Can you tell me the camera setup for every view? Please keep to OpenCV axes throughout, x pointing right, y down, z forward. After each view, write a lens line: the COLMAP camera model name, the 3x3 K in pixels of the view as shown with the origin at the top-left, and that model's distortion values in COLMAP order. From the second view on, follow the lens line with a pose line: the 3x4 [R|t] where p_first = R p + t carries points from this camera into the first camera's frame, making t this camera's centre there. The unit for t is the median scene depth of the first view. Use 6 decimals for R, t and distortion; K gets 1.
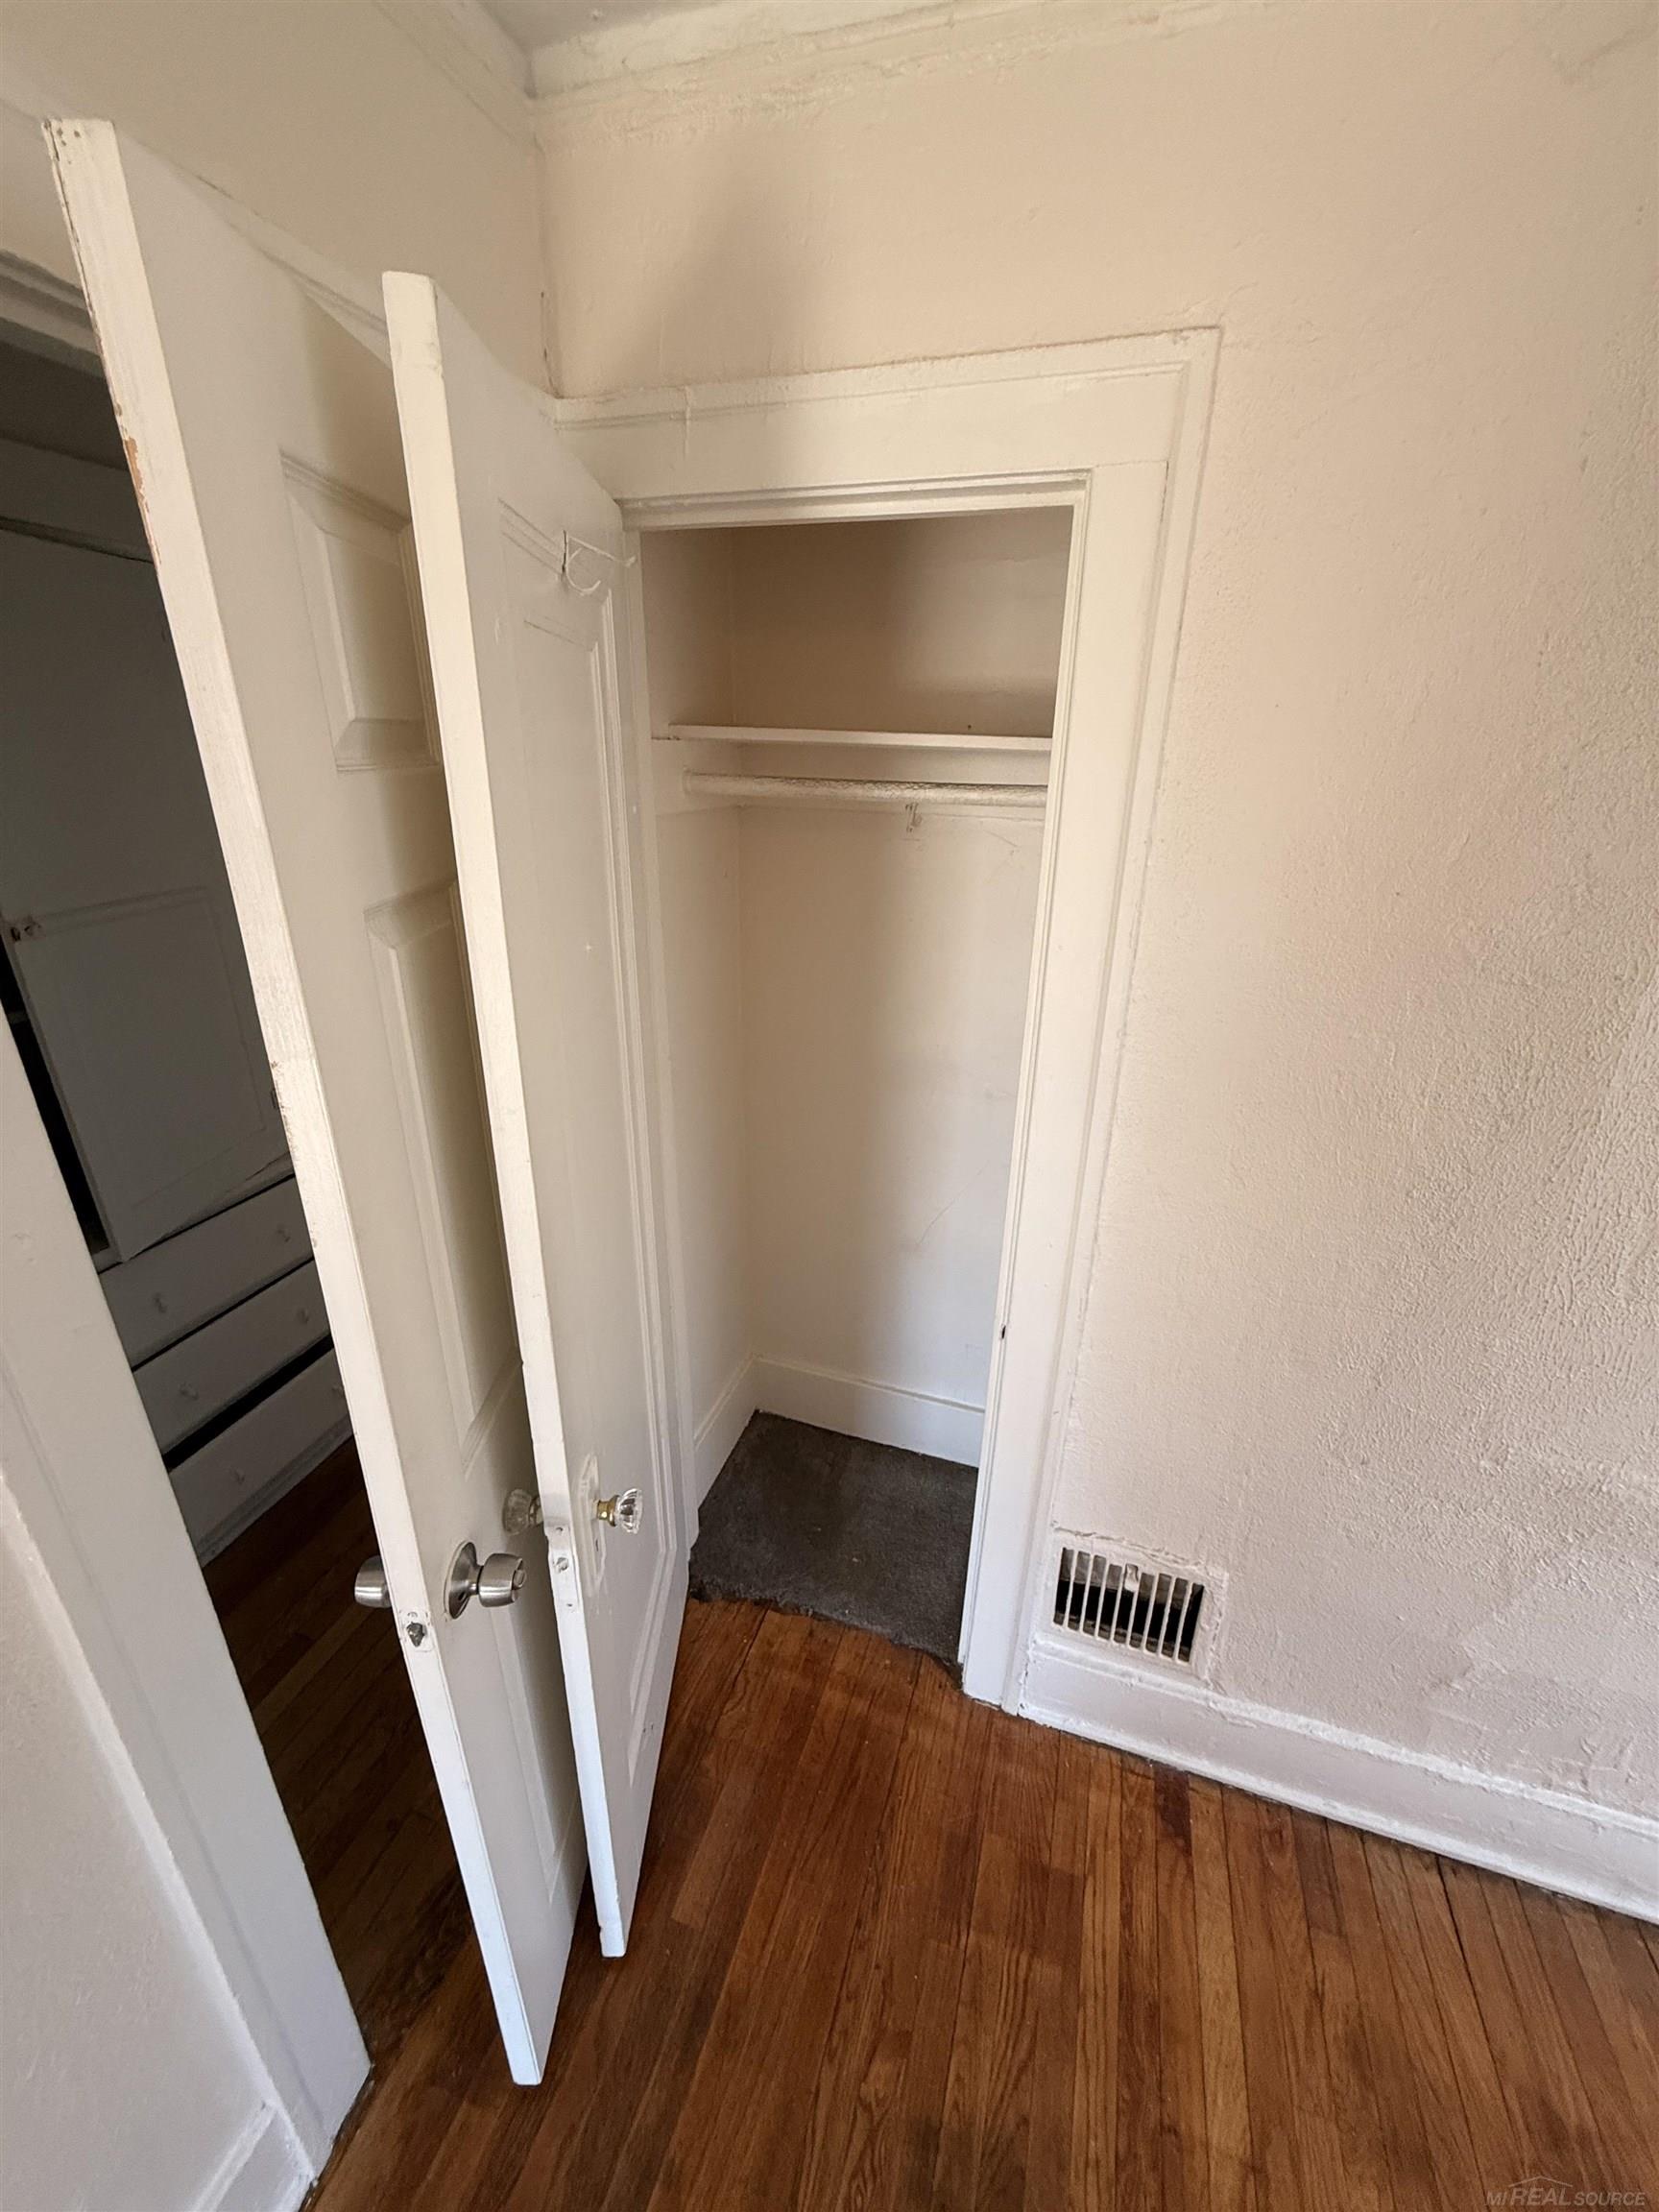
lens RADIAL K [[881.1, 0, 834.6], [0, 881.1, 1096.1], [0, 0, 1]] dist [-0.000128, -0.000085]
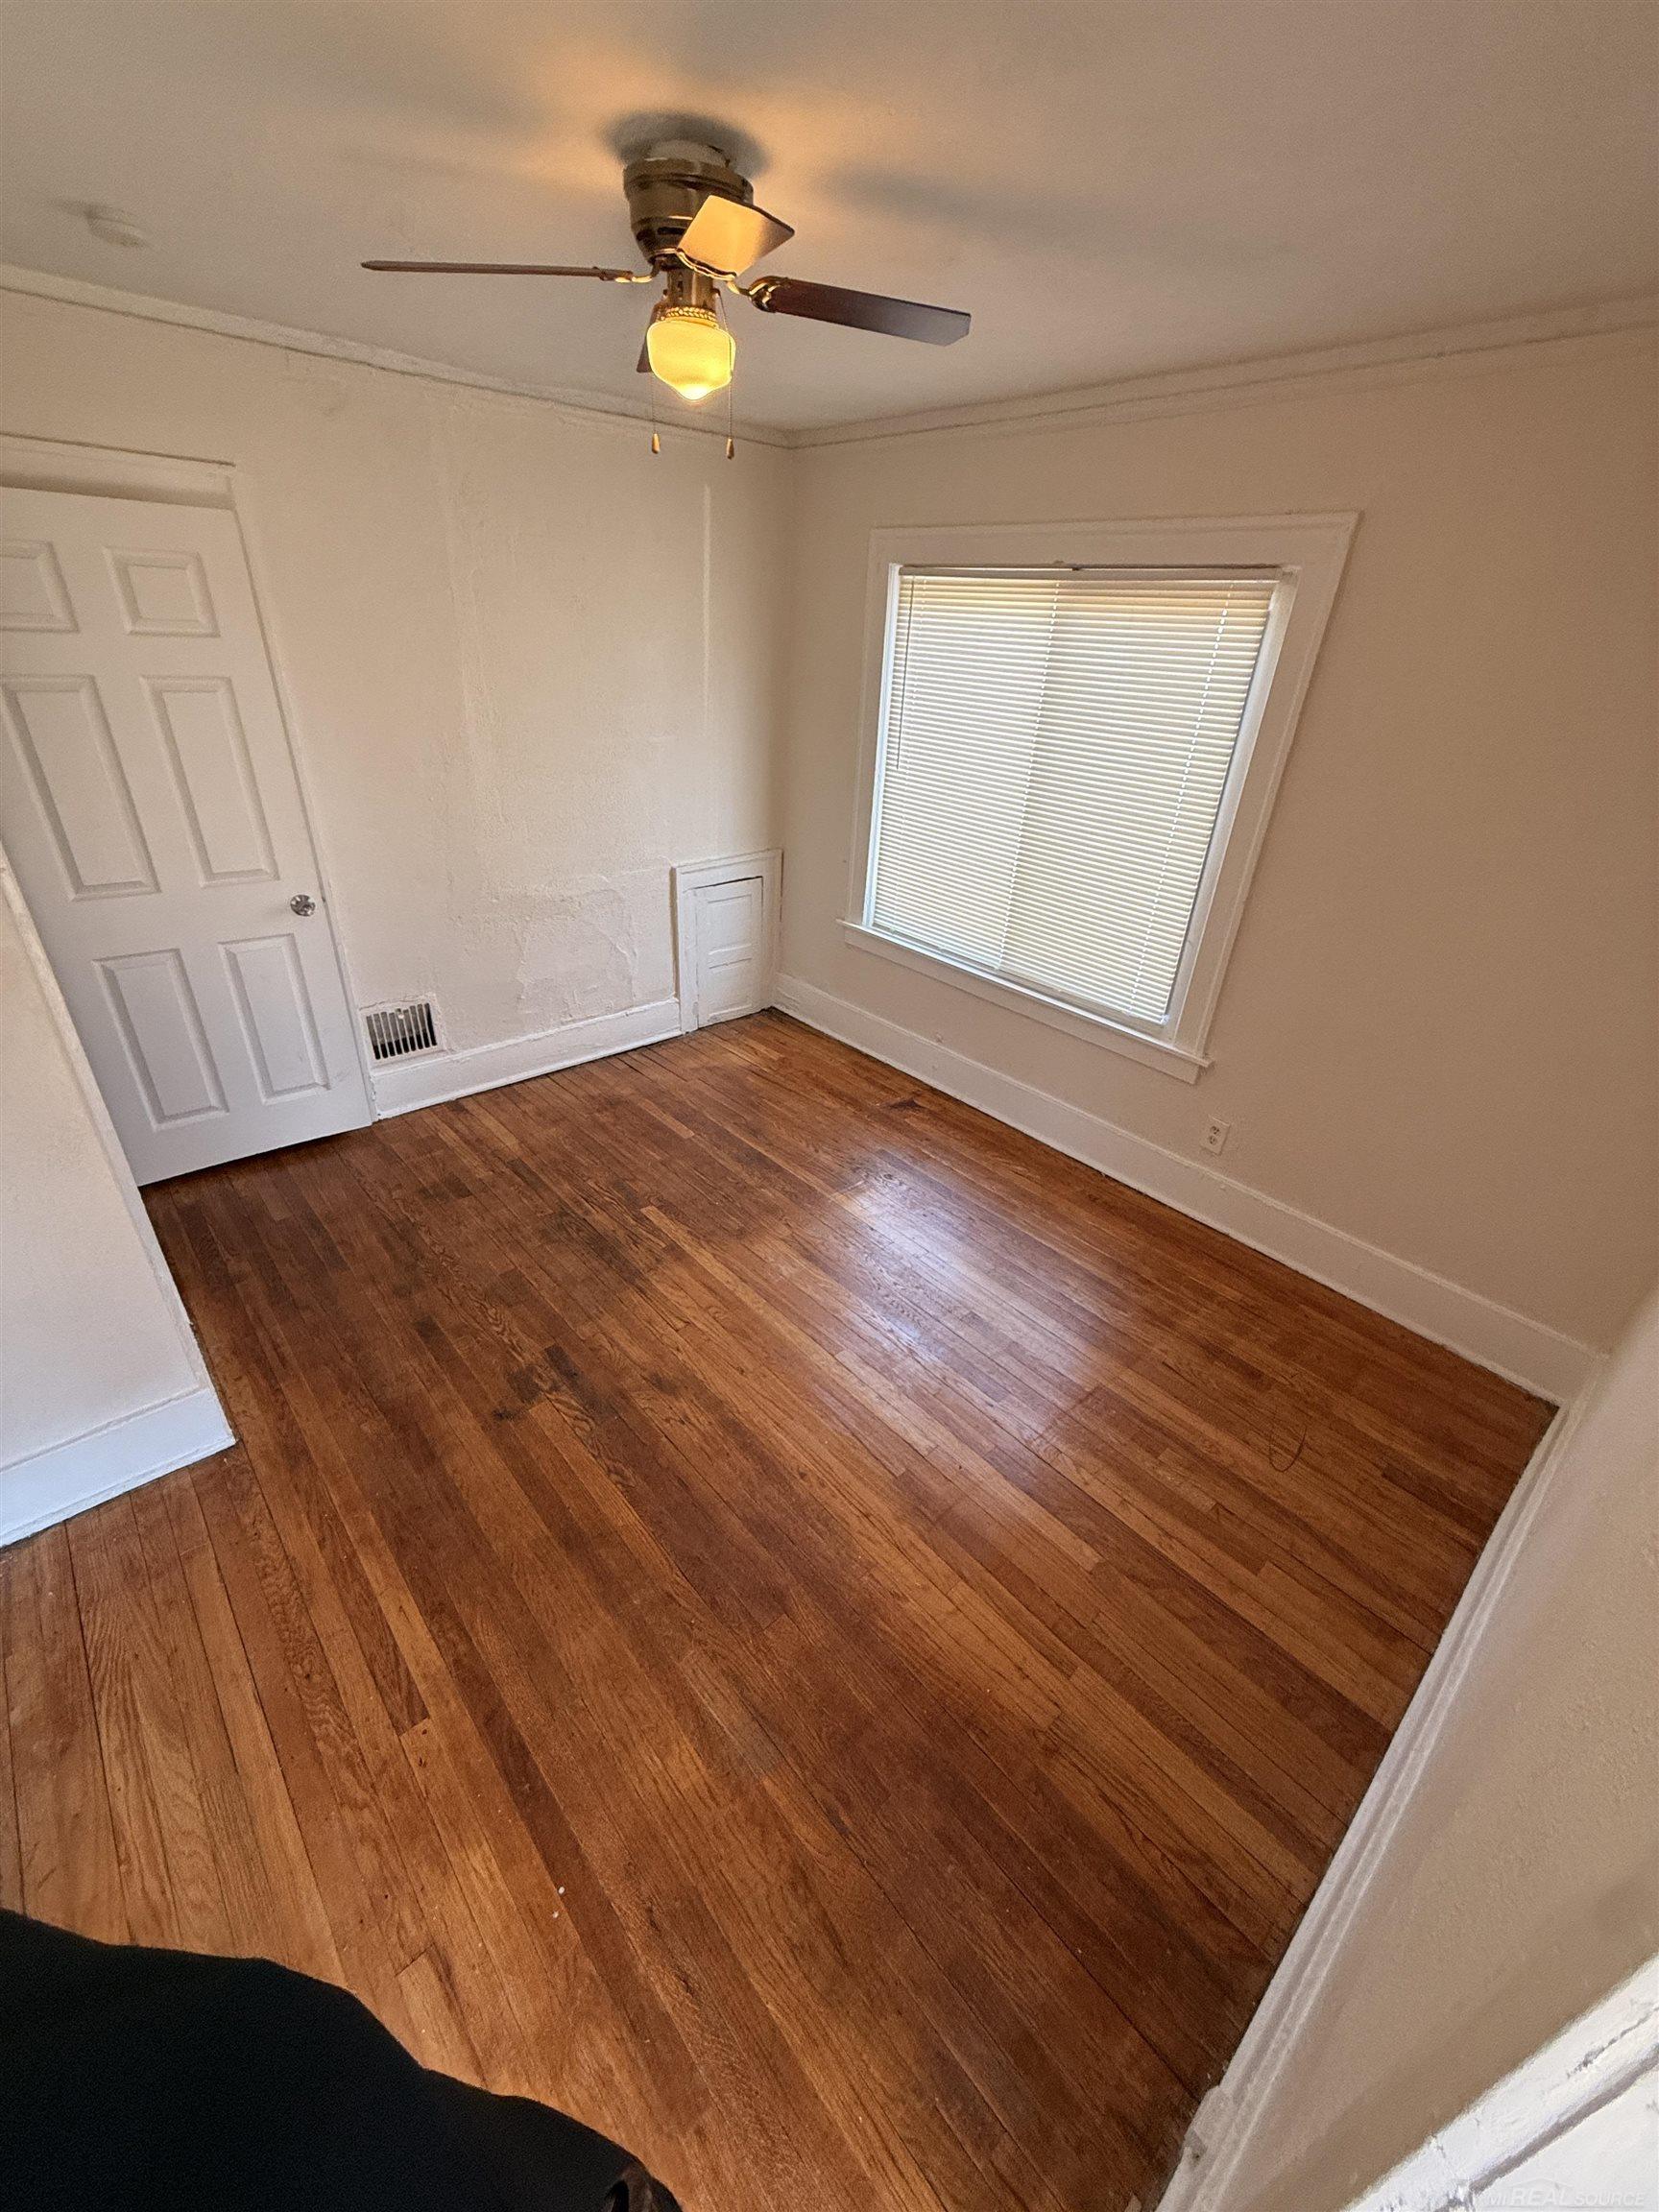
lens RADIAL K [[881.1, 0, 822.1], [0, 881.1, 1108.0], [0, 0, 1]] dist [-0.000128, -0.000085]
pose [[0.512937, -0.408478, 0.755011, -1.103376], [0.274890, 0.911374, 0.306321, 0.449416], [-0.813223, 0.050422, 0.579764, -1.425589]]
